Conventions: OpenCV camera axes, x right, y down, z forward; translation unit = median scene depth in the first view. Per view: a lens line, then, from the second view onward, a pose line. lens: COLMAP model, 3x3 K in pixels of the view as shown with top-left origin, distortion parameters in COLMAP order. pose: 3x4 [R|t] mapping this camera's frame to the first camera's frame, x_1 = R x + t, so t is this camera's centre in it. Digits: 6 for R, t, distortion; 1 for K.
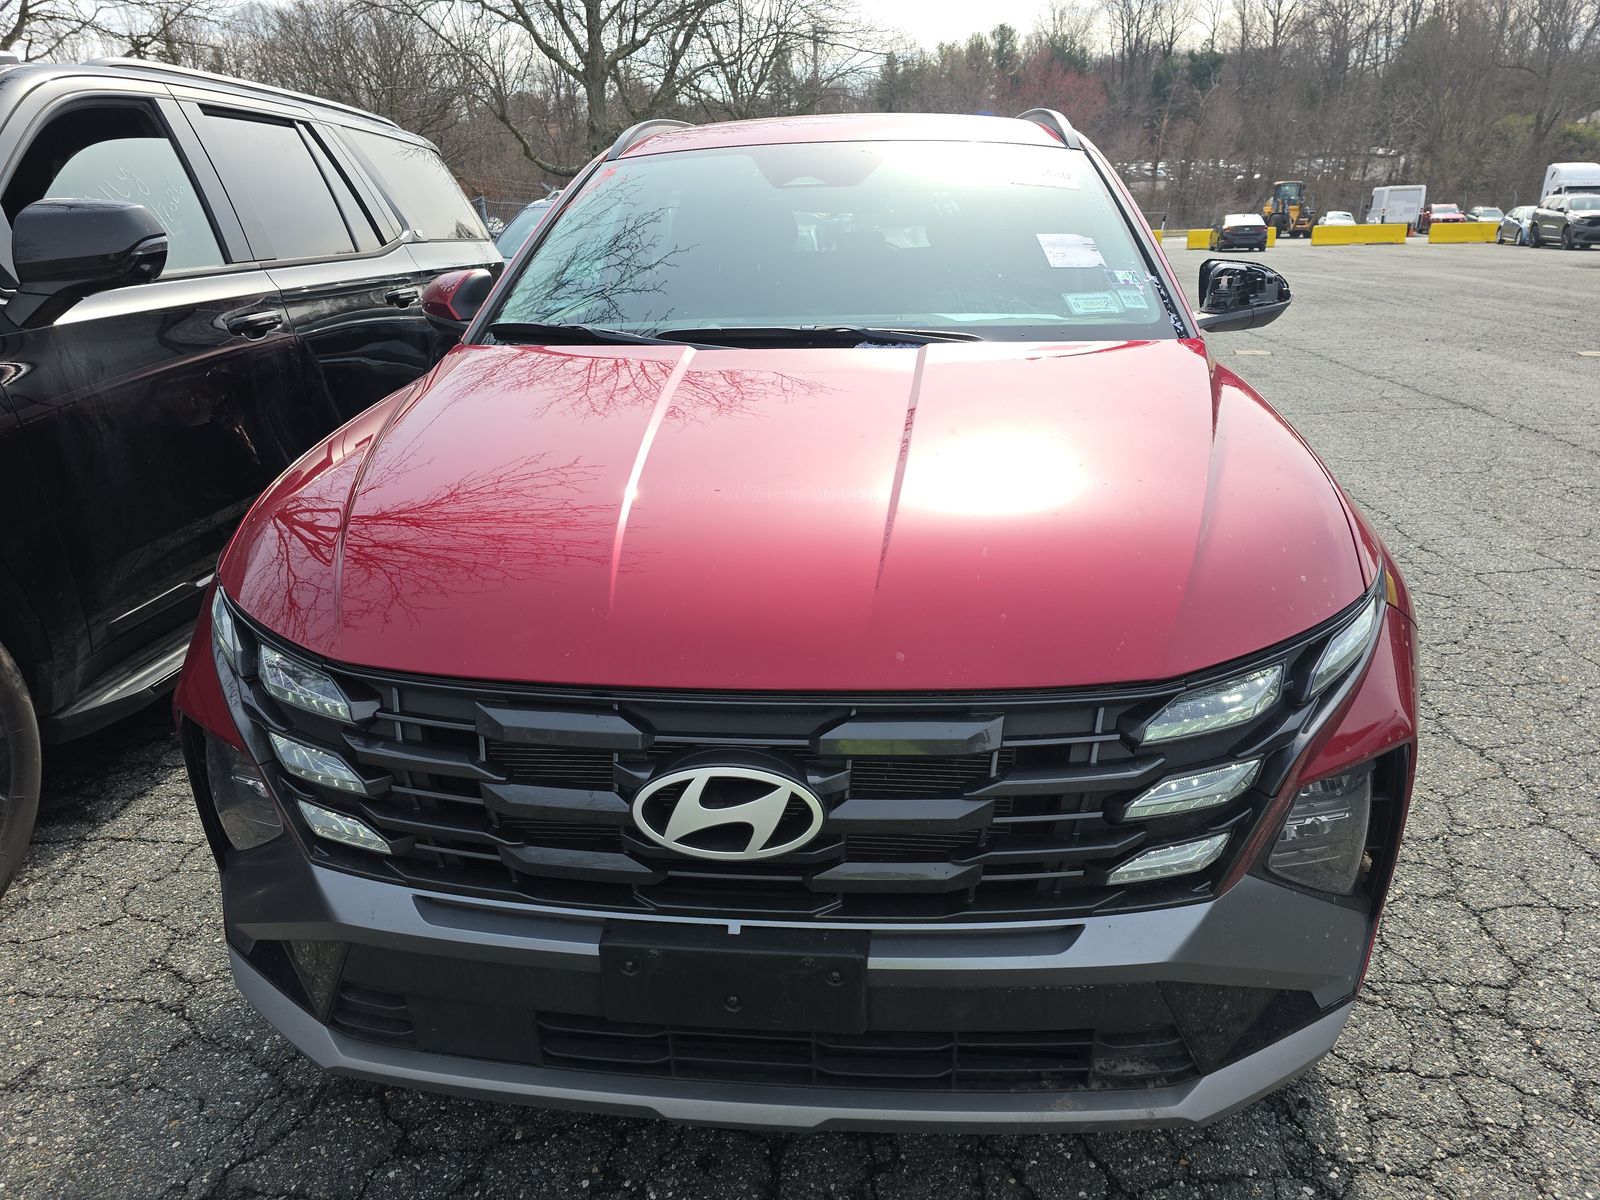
lens RADIAL K [[1085.8, 0, 799.3], [0, 1085.8, 598.2], [0, 0, 1]] dist [0.054046, -0.045590]
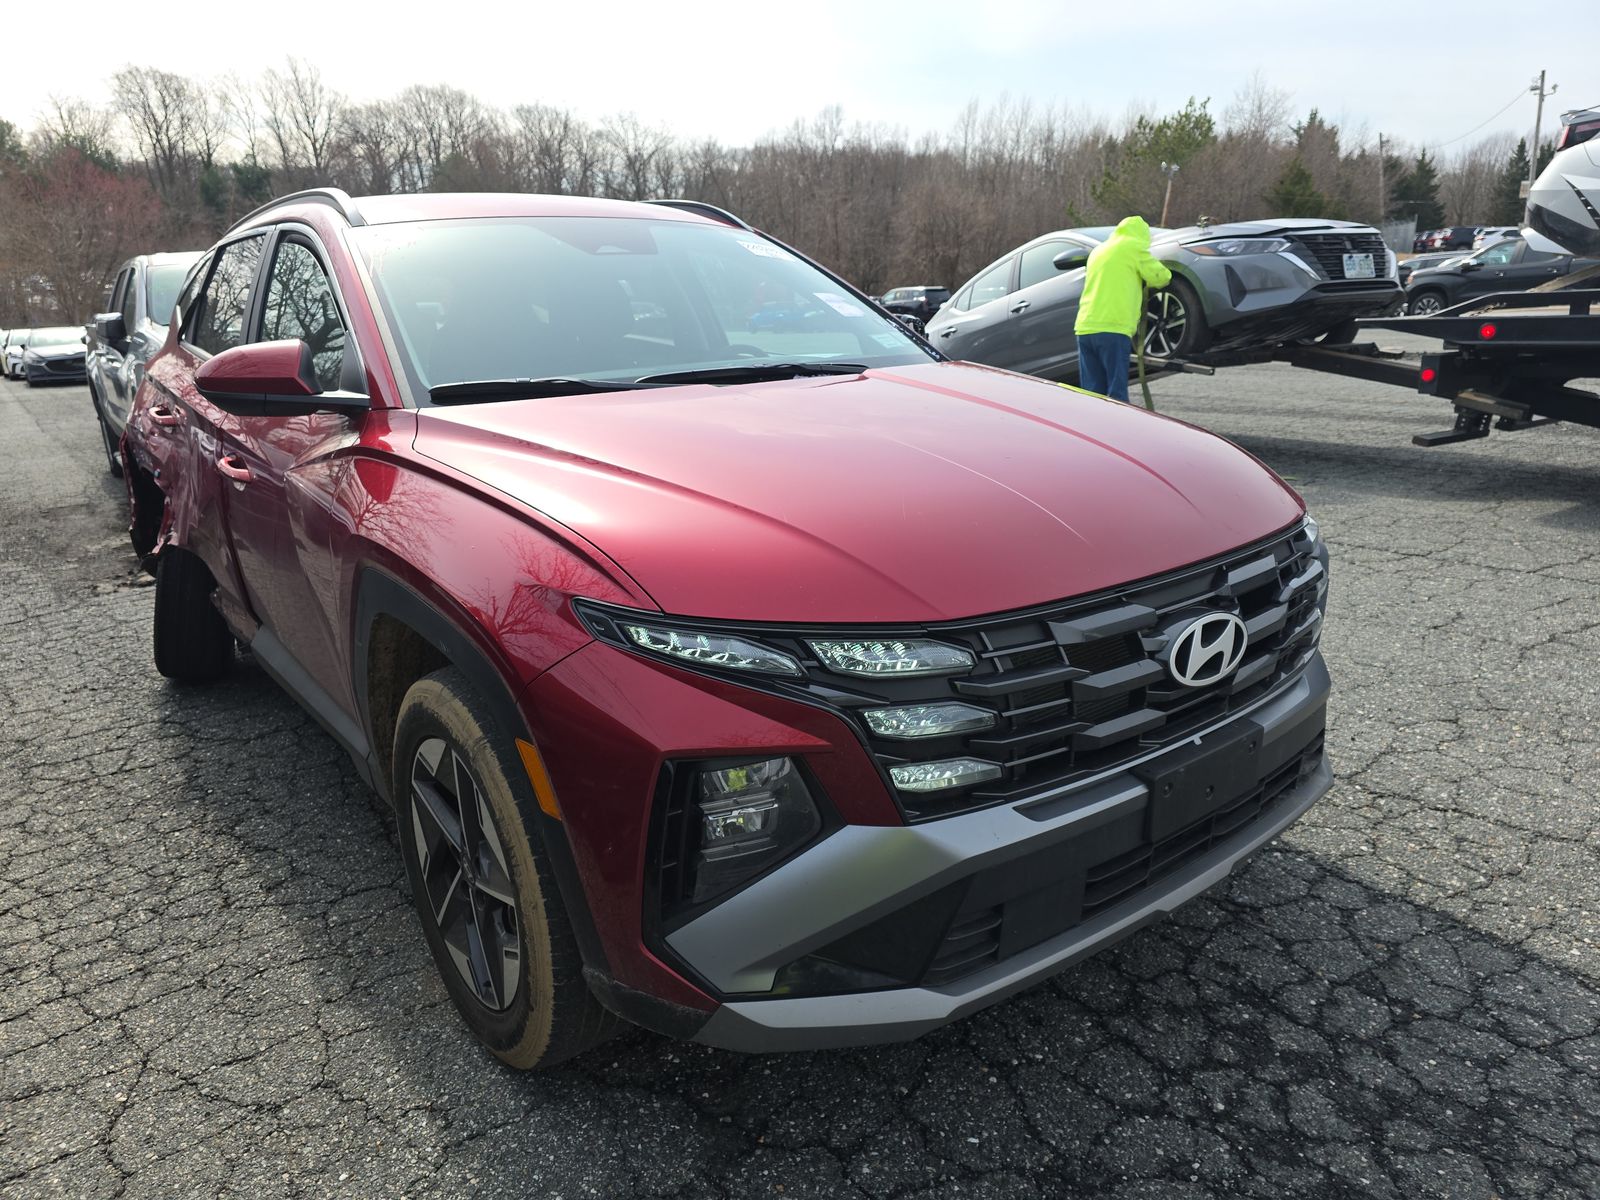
lens RADIAL K [[1085.8, 0, 793.0], [0, 1085.8, 587.0], [0, 0, 1]] dist [0.054046, -0.045590]
pose [[0.716318, -0.186121, 0.672494, -0.852837], [0.252696, 0.967545, -0.001383, -0.009236], [-0.650410, 0.170927, 0.740102, 0.173823]]
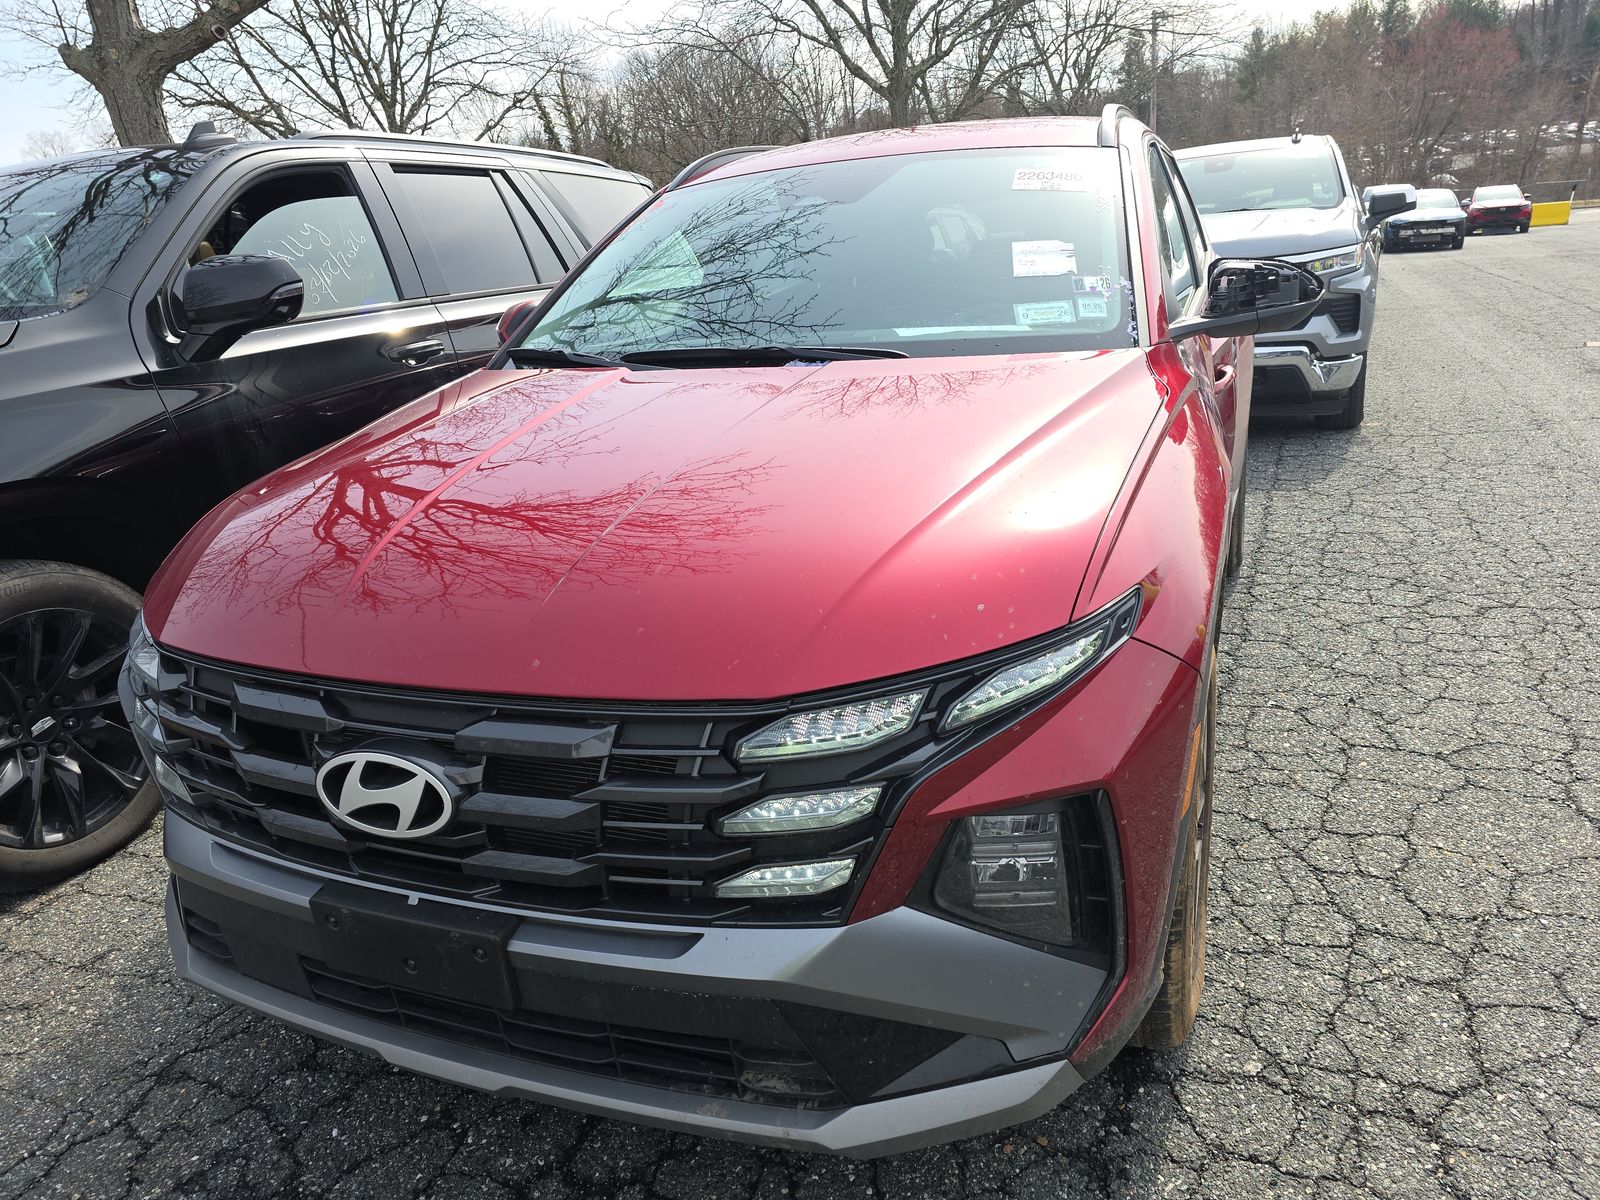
lens RADIAL K [[1085.8, 0, 808.2], [0, 1085.8, 603.1], [0, 0, 1]] dist [0.054046, -0.045590]
pose [[0.955861, 0.041999, -0.290802, 0.409819], [-0.042215, 0.999093, 0.005534, -0.014197], [0.290770, 0.006986, 0.956767, 0.029462]]
